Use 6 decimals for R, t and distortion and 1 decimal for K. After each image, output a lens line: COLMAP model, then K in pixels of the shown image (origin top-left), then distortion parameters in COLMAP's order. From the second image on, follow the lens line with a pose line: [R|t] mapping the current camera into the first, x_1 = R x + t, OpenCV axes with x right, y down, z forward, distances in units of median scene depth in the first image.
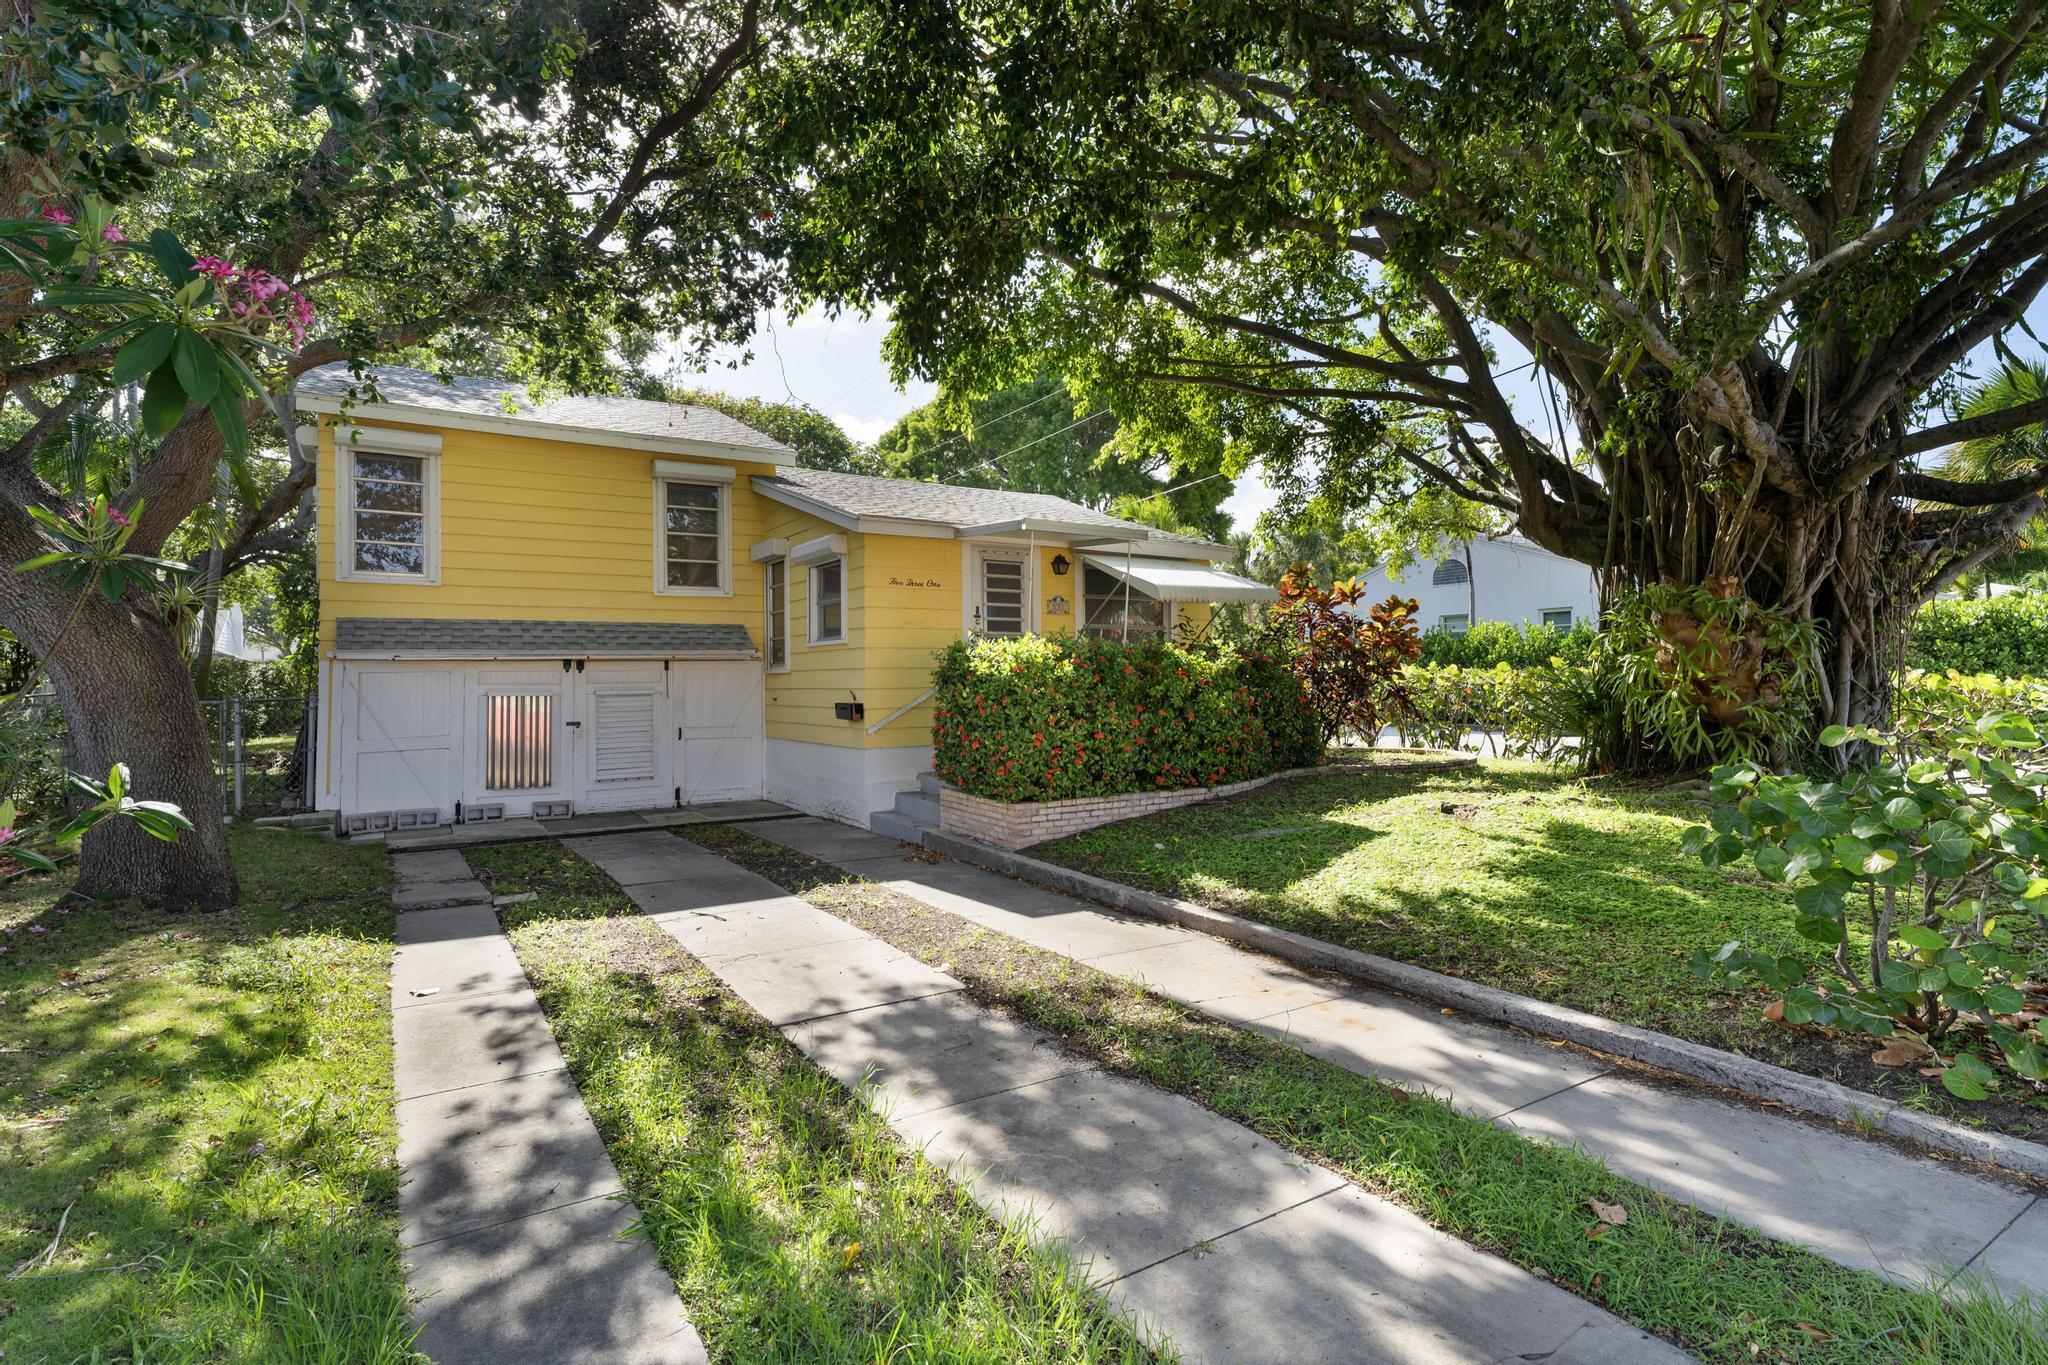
lens RADIAL K [[957.7, 0, 1021.4], [0, 957.7, 665.1], [0, 0, 1]] dist [-0.001720, -0.000449]
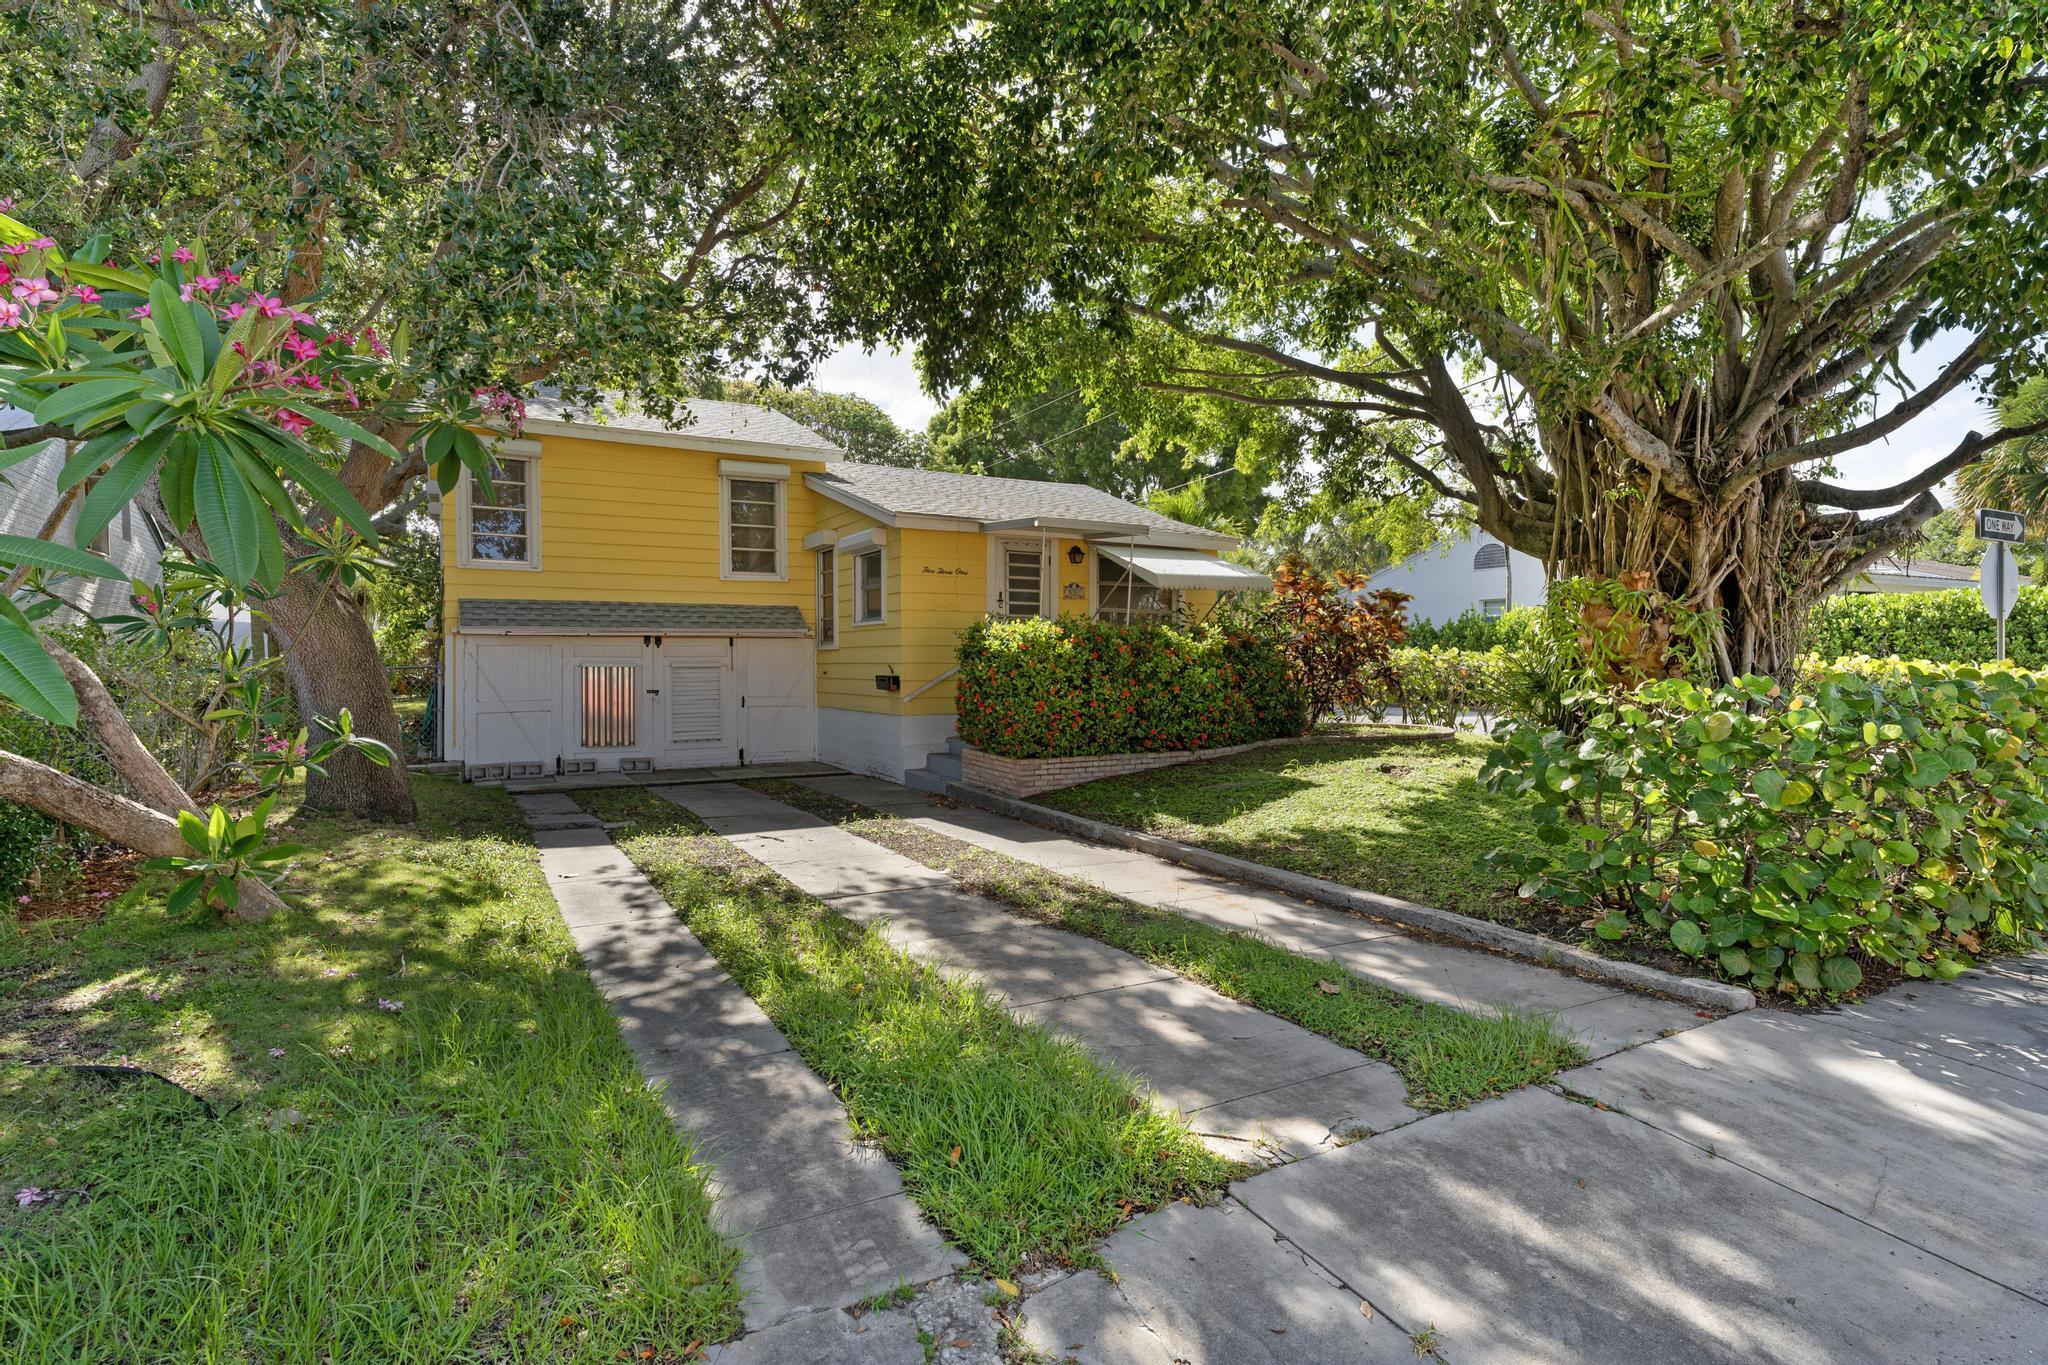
lens RADIAL K [[957.7, 0, 1012.7], [0, 957.7, 691.4], [0, 0, 1]] dist [-0.001720, -0.000449]
pose [[0.997916, 0.012005, -0.063406, 0.054128], [-0.009000, 0.998832, 0.047480, 0.003092], [0.063901, -0.046810, 0.996858, -0.174409]]
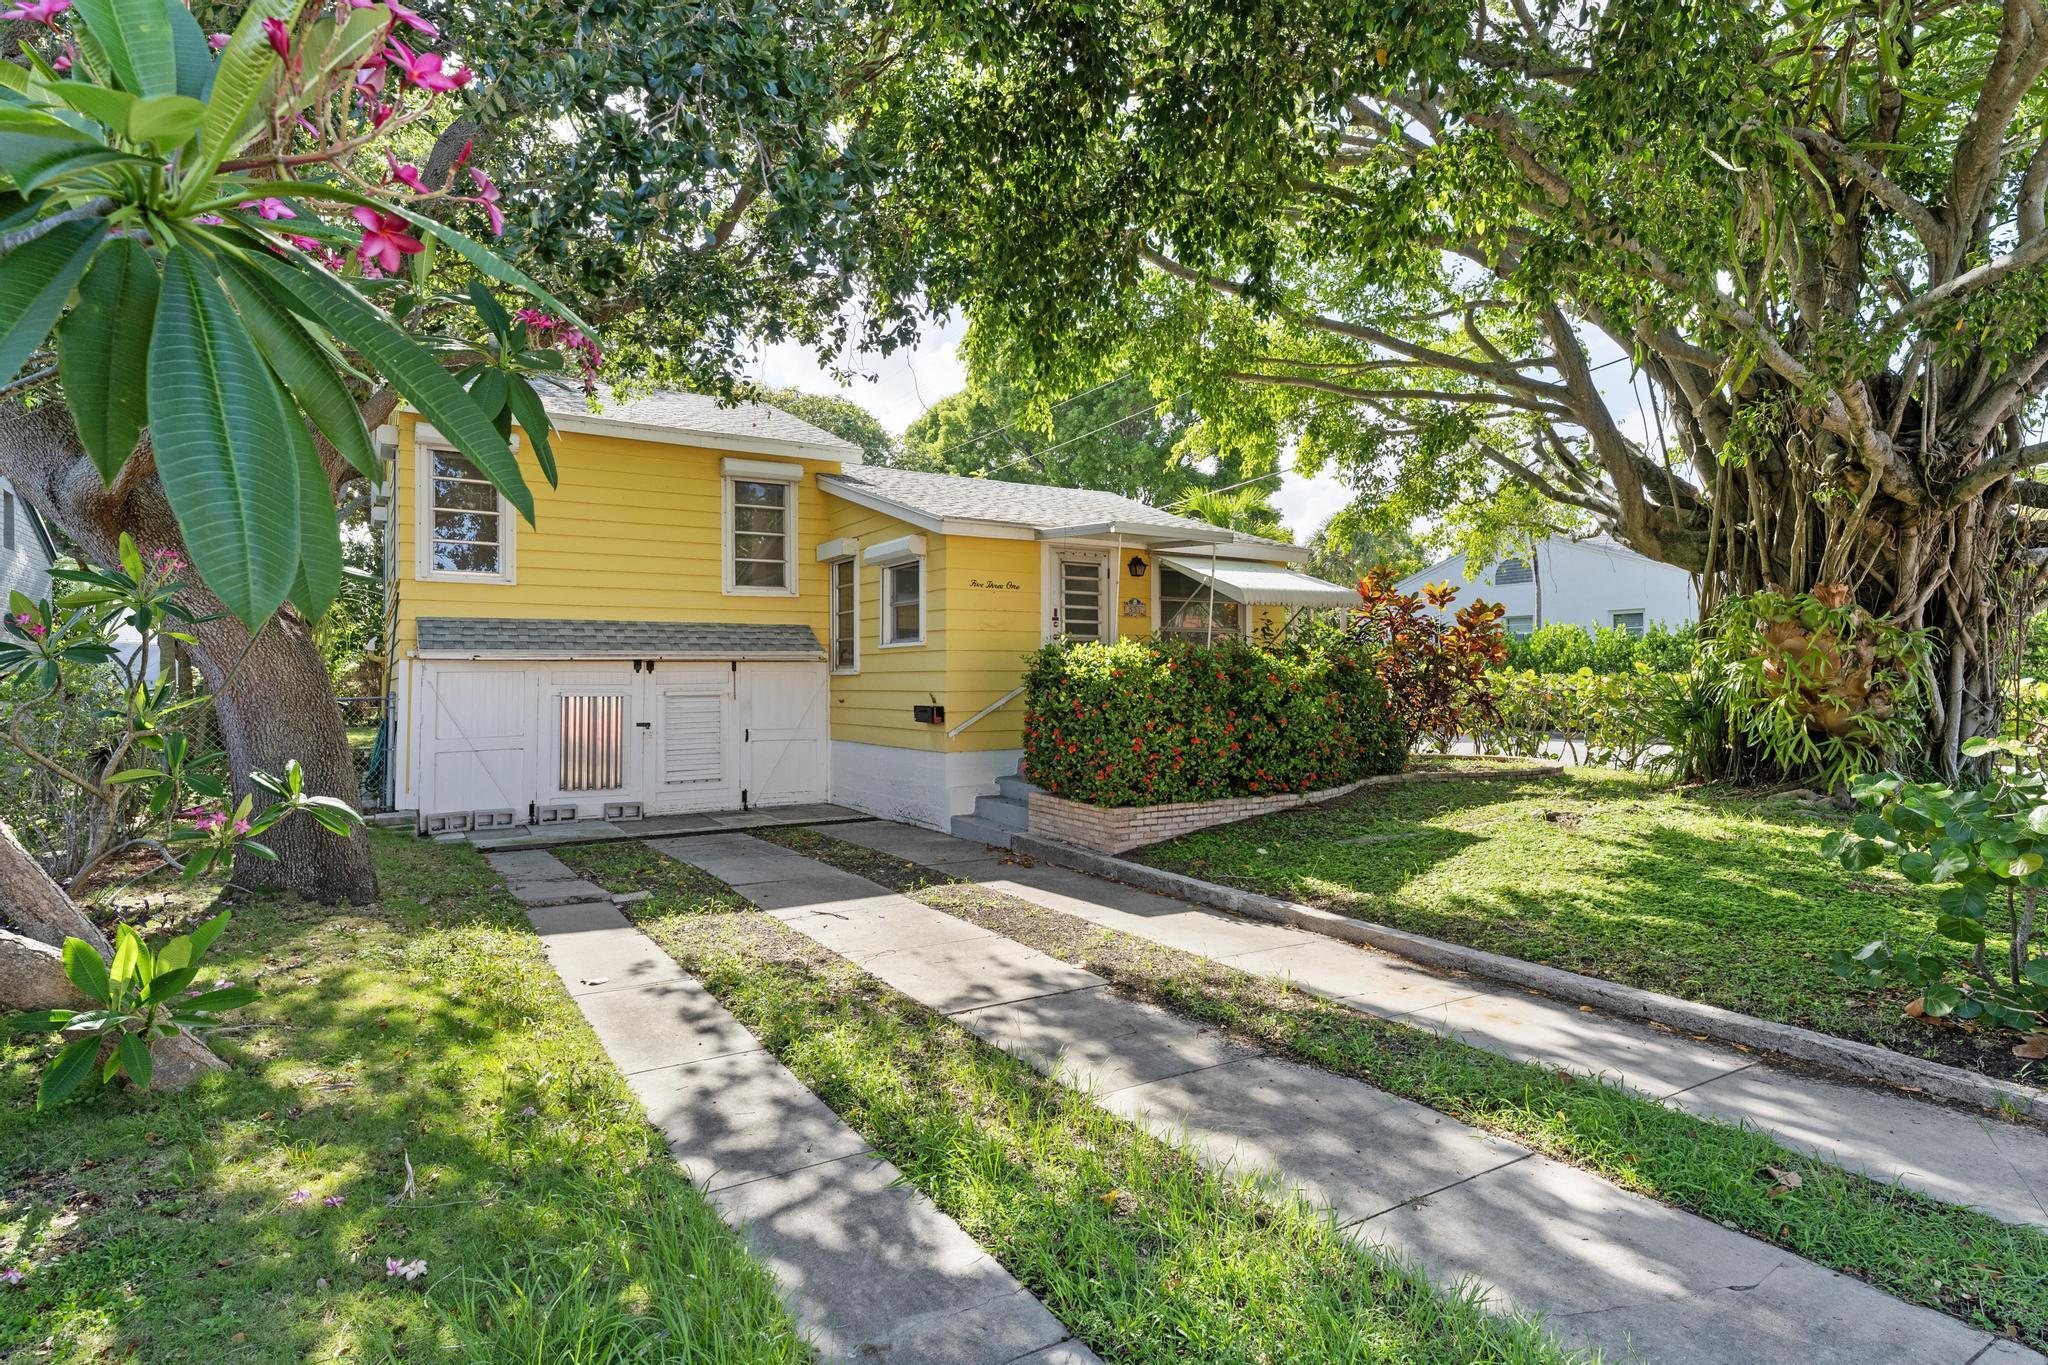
lens RADIAL K [[1006.8, 0, 1030.4], [0, 1006.8, 669.0], [0, 0, 1]] dist [0.000168, -0.000281]
pose [[0.999837, 0.005782, -0.017097, -0.070332], [-0.005717, 0.999976, 0.003838, -0.003981], [0.017118, -0.003740, 0.999846, -0.051133]]
